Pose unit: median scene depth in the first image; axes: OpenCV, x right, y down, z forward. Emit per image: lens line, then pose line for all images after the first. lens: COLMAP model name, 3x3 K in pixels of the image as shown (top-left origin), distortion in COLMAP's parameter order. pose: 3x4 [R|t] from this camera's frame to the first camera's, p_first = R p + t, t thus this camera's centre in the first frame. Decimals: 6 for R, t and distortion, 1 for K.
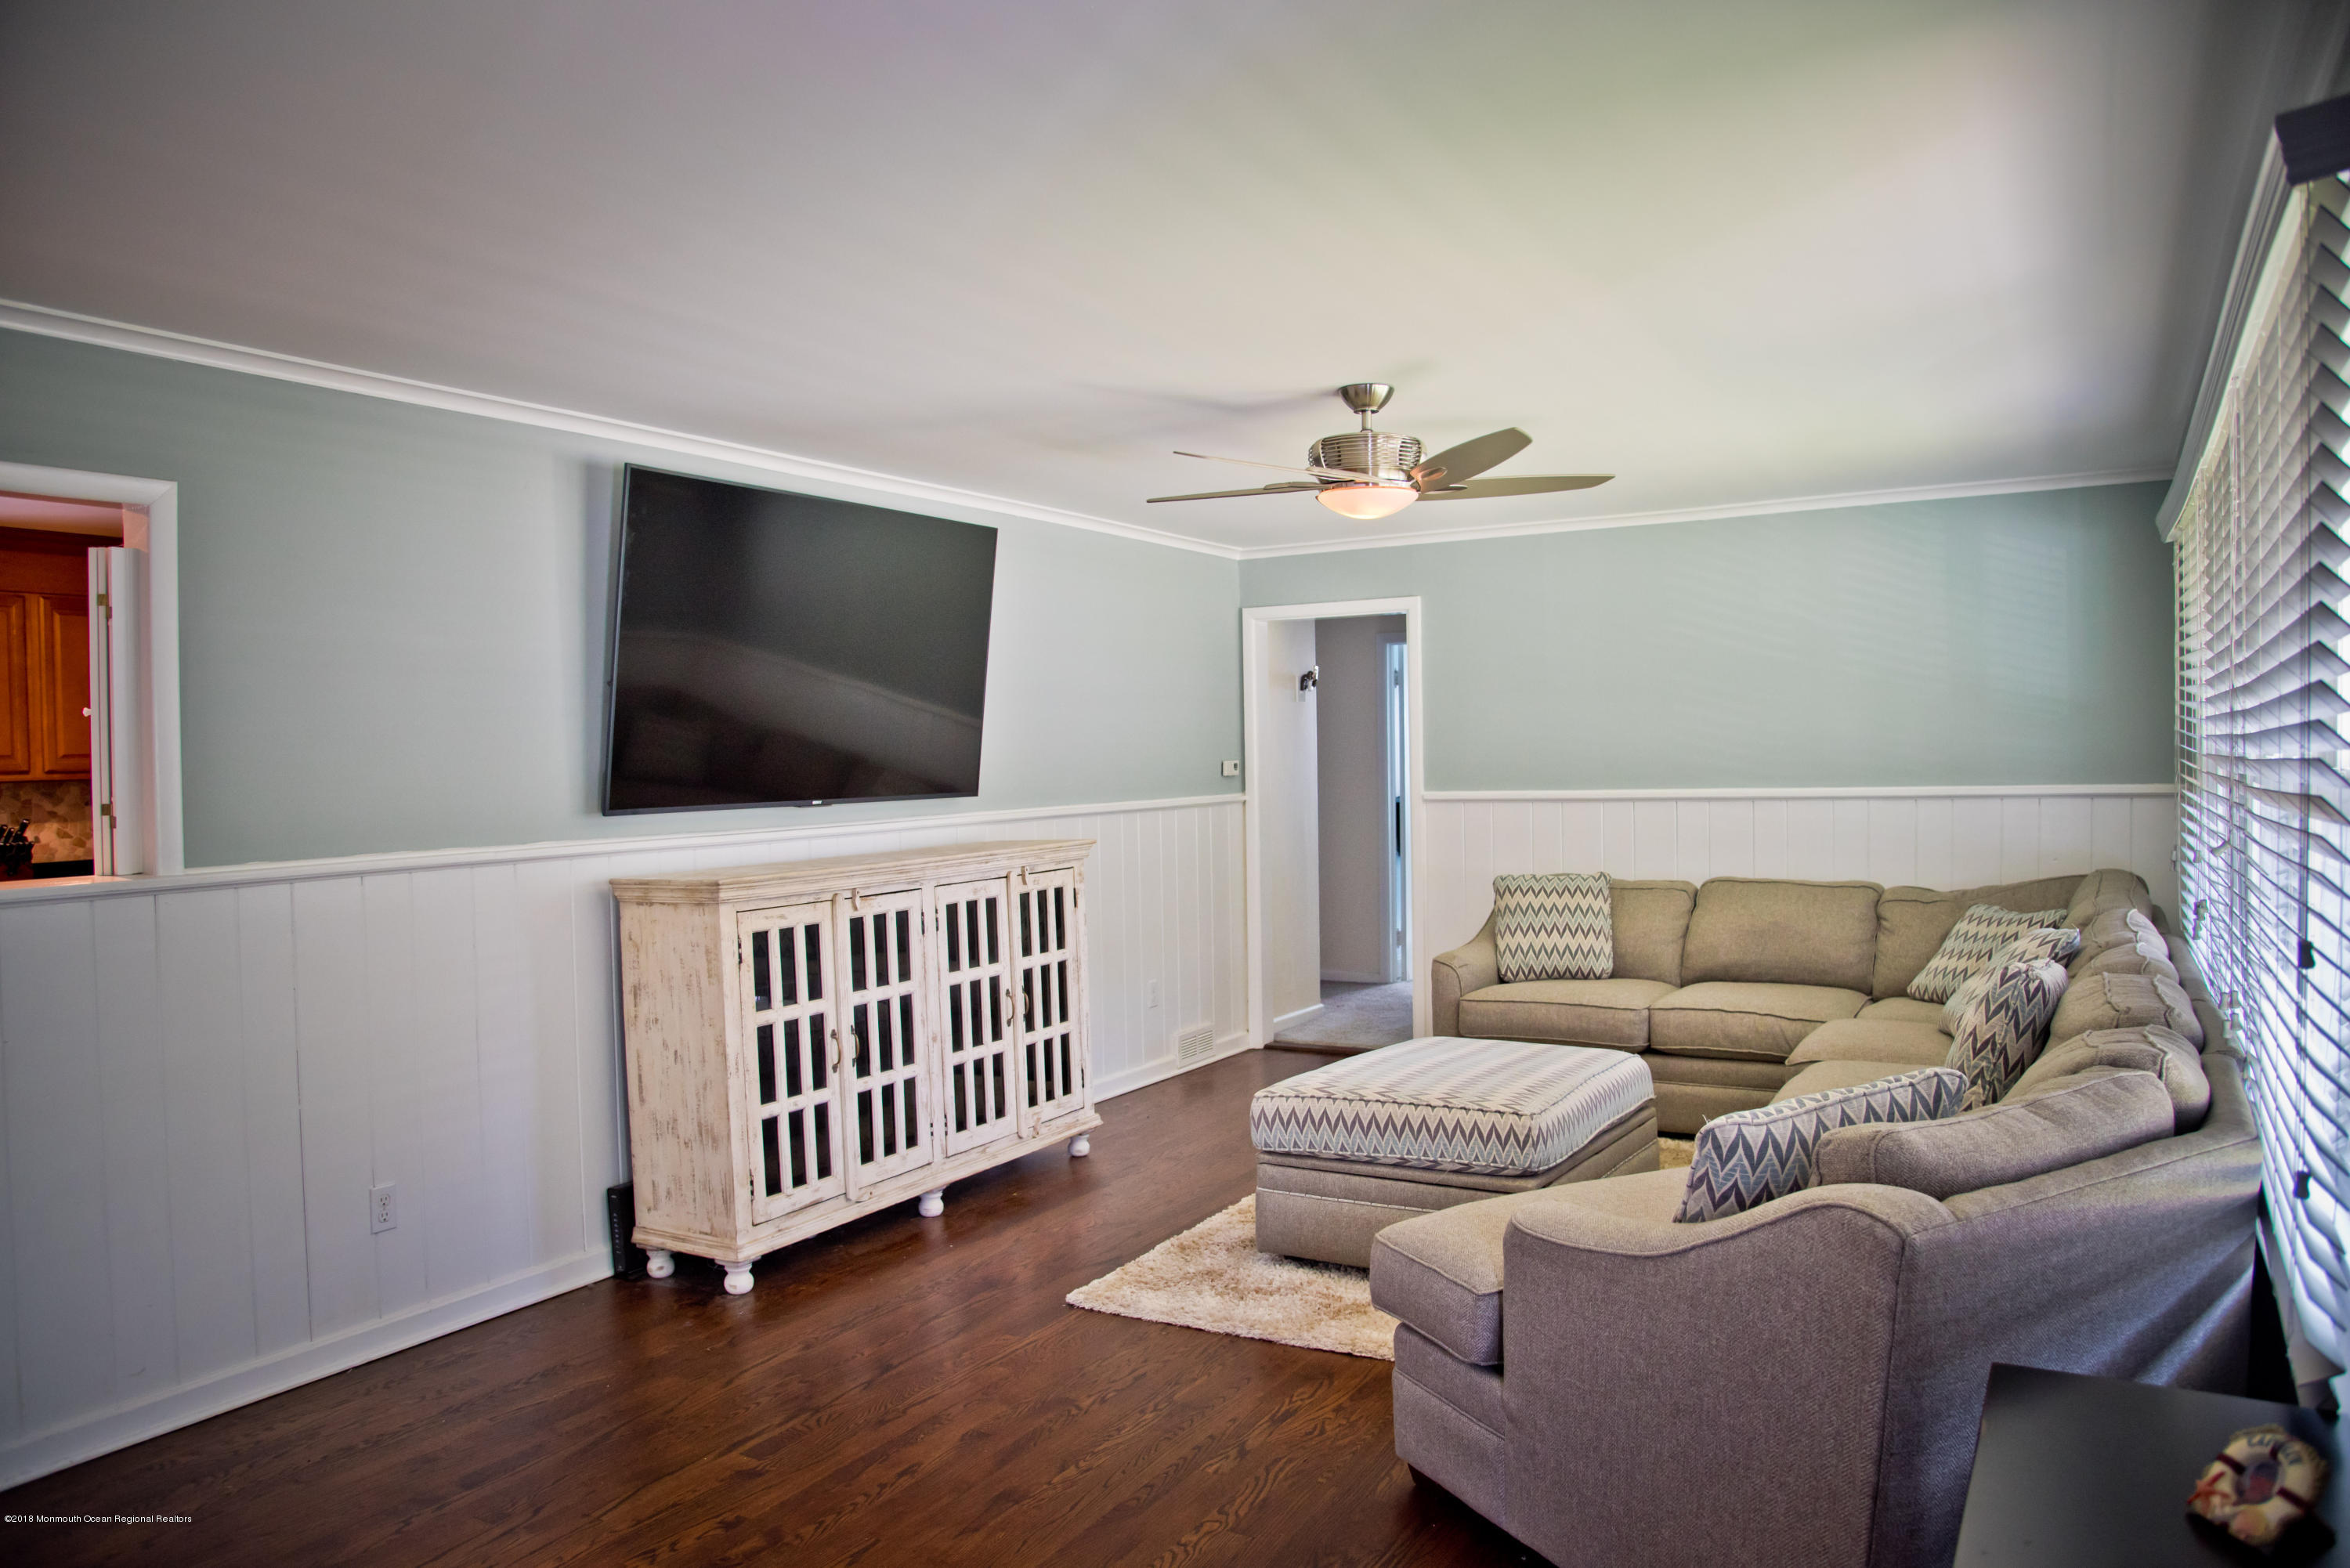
lens RADIAL K [[1610.1, 0, 1176.4], [0, 1610.1, 785.3], [0, 0, 1]] dist [-0.086601, 0.027724]
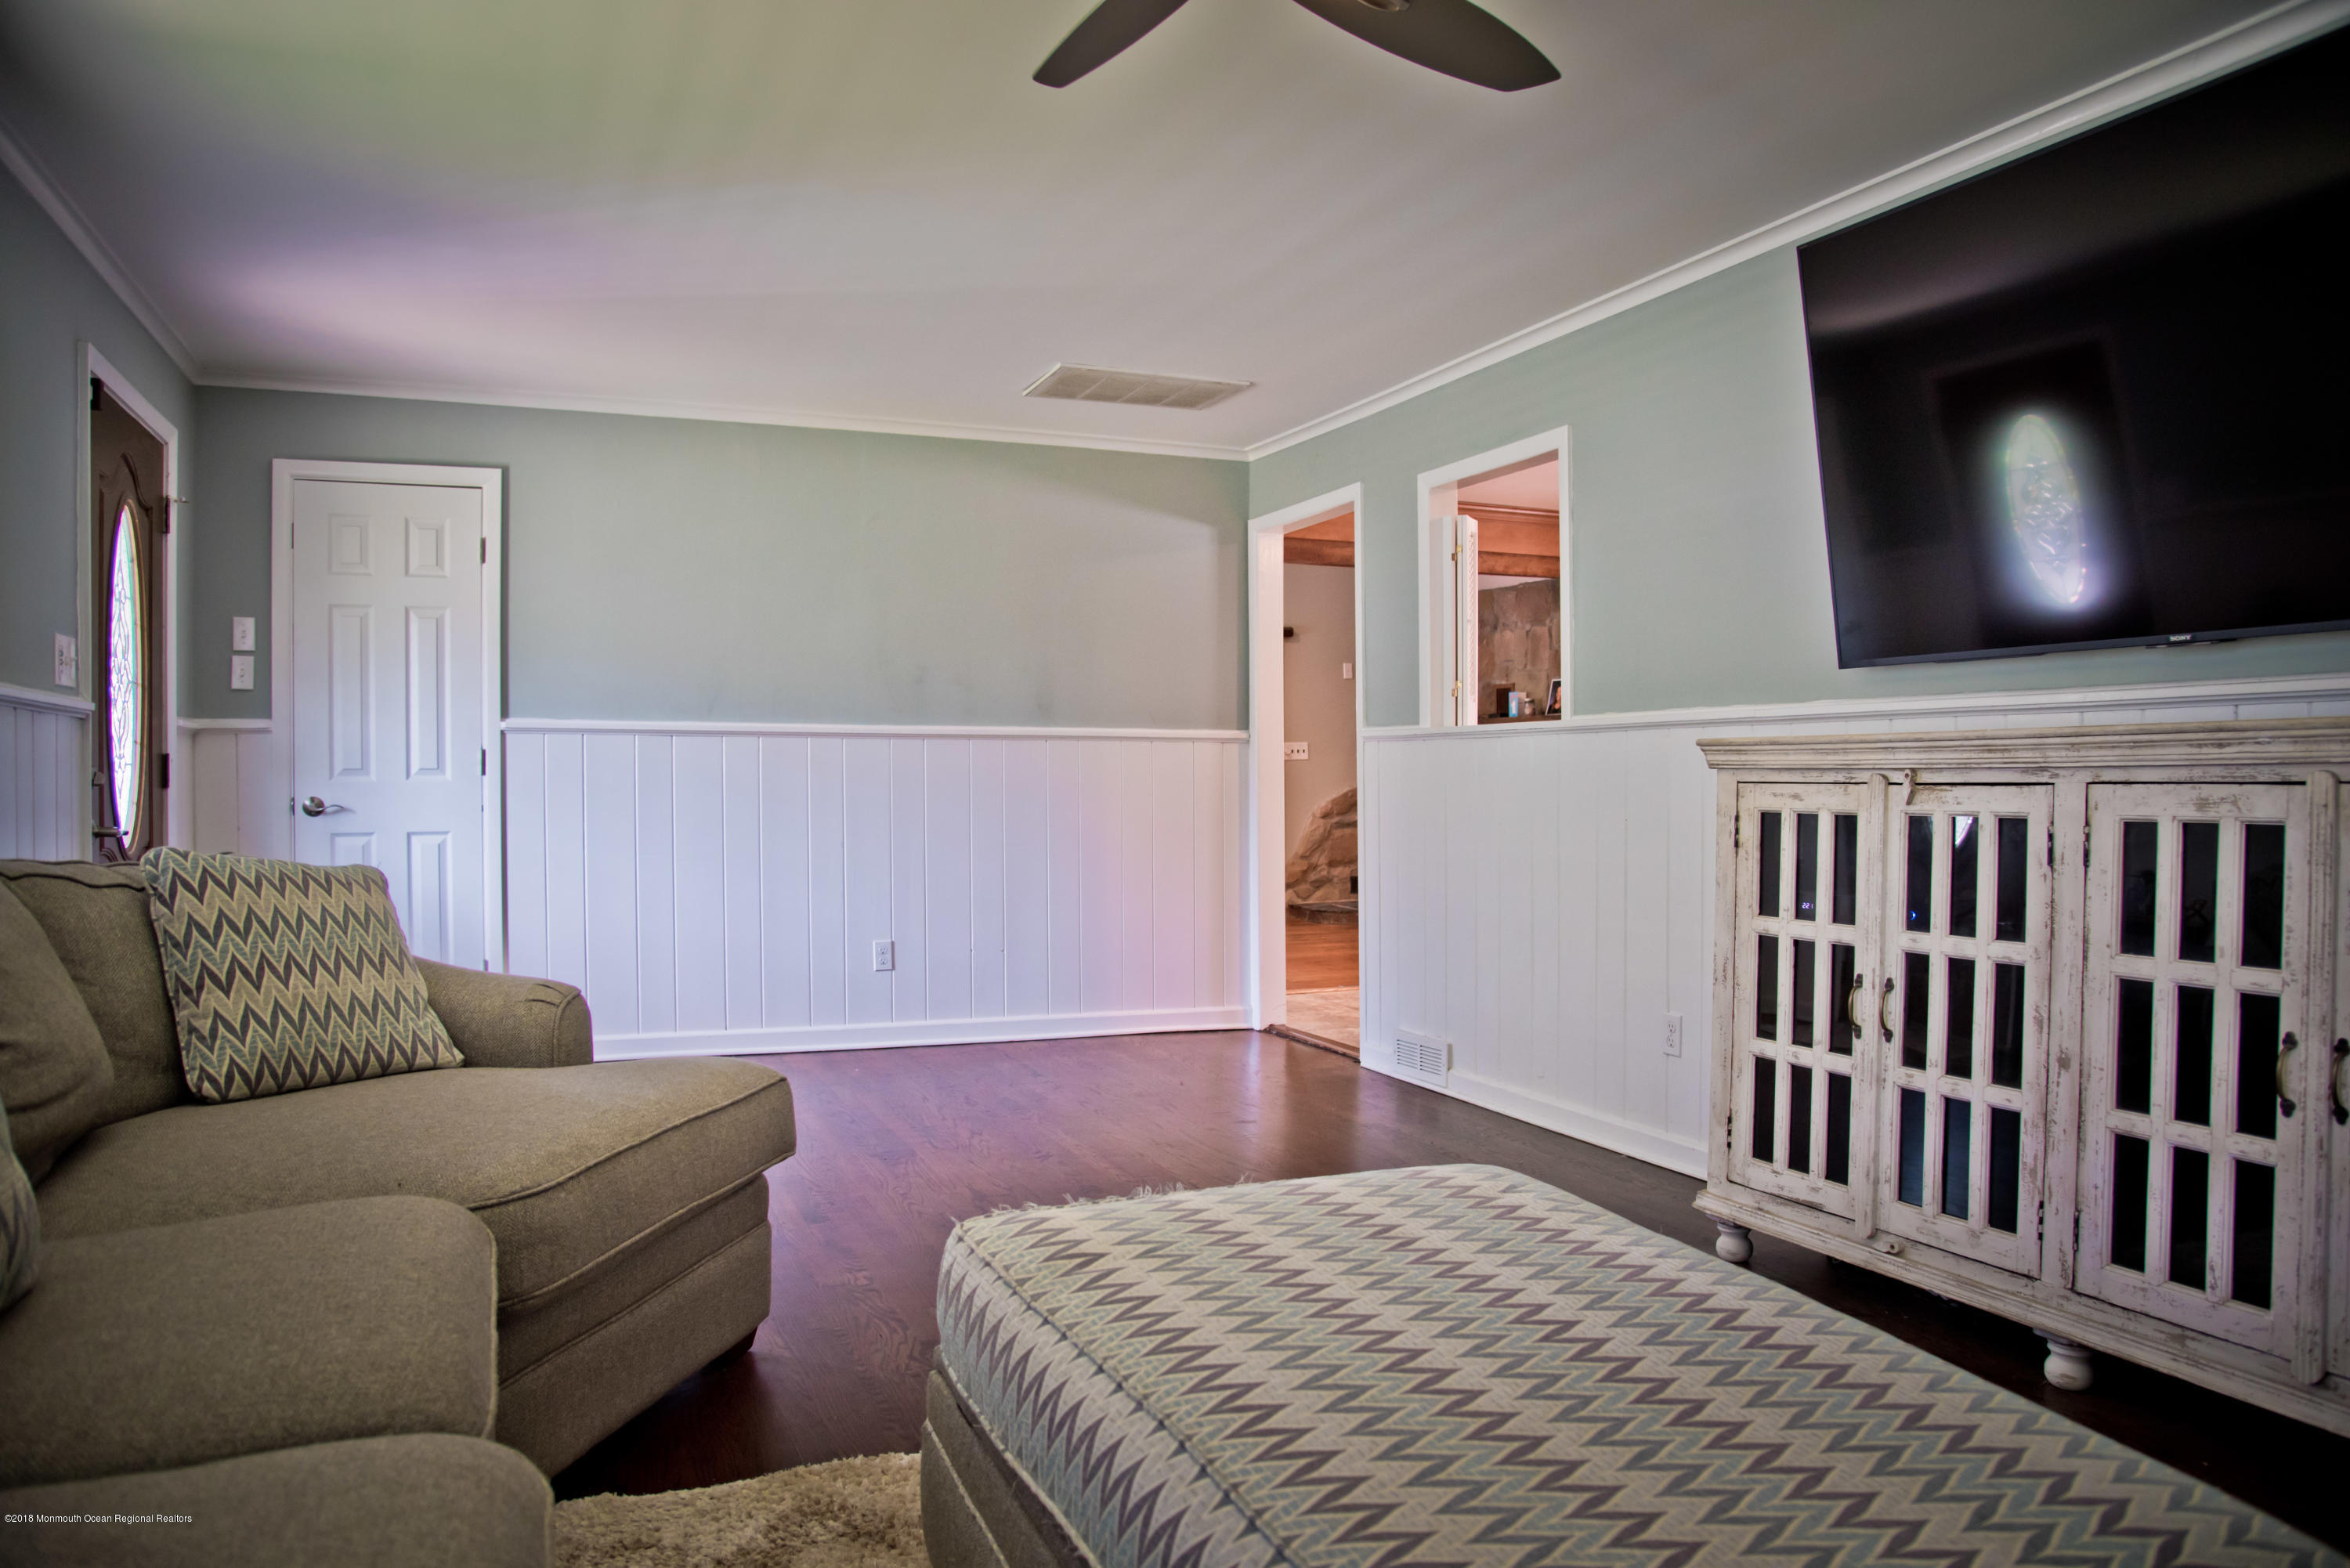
lens RADIAL K [[1610.1, 0, 1176.2], [0, 1610.1, 786.3], [0, 0, 1]] dist [-0.086601, 0.027724]
pose [[-0.601306, 0.039893, -0.798023, 0.482898], [0.011712, 0.999086, 0.041119, 0.042528], [0.798933, 0.015379, -0.601223, 1.160512]]
